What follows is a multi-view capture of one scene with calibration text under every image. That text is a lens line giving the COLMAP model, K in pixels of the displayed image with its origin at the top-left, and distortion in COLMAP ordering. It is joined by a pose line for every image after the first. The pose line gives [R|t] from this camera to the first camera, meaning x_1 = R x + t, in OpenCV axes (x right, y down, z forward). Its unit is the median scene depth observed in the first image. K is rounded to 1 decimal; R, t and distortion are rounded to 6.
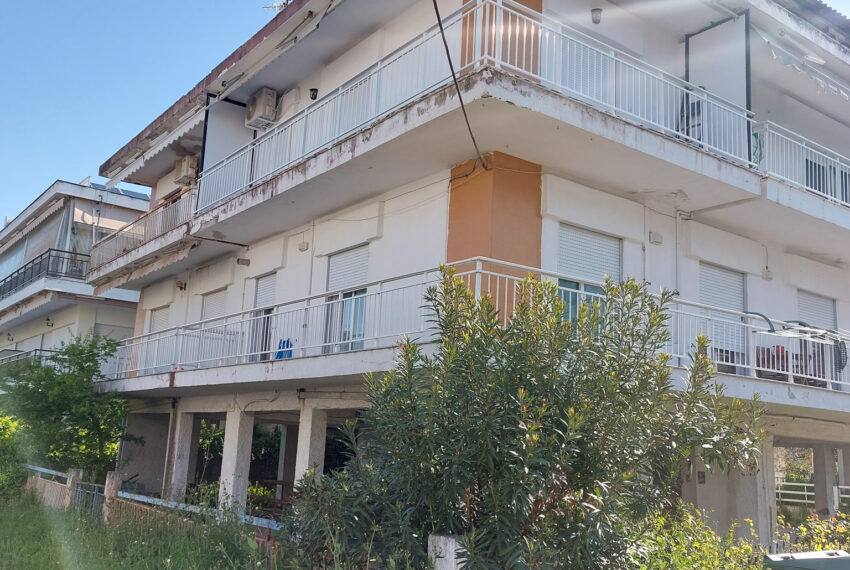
lens RADIAL K [[792.1, 0, 421.3], [0, 792.1, 272.9], [0, 0, 1]] dist [0.106782, -0.158840]
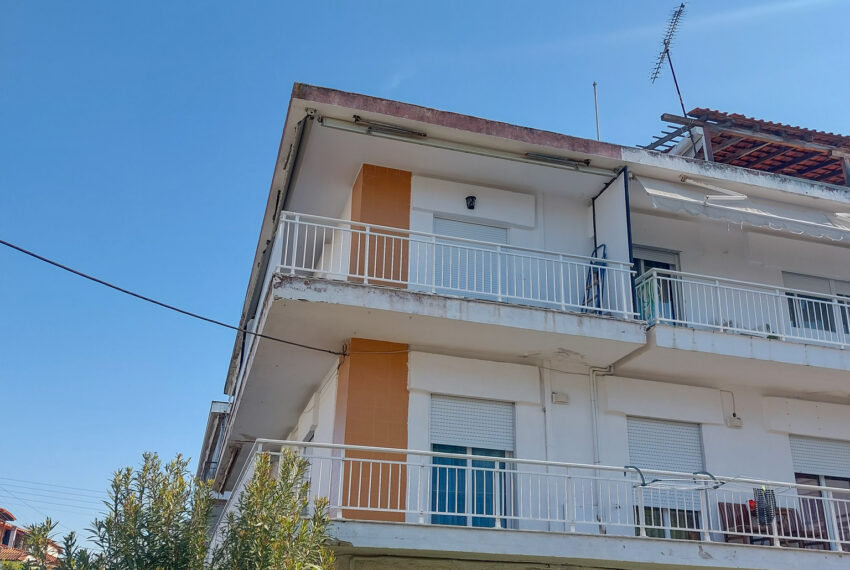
lens RADIAL K [[786.3, 0, 423.4], [0, 786.3, 301.6], [0, 0, 1]] dist [0.115214, -0.195736]
pose [[0.936062, -0.150696, -0.317929, 0.433340], [0.086504, 0.974467, -0.207199, 0.027439], [0.341035, 0.166449, 0.925197, 0.001137]]
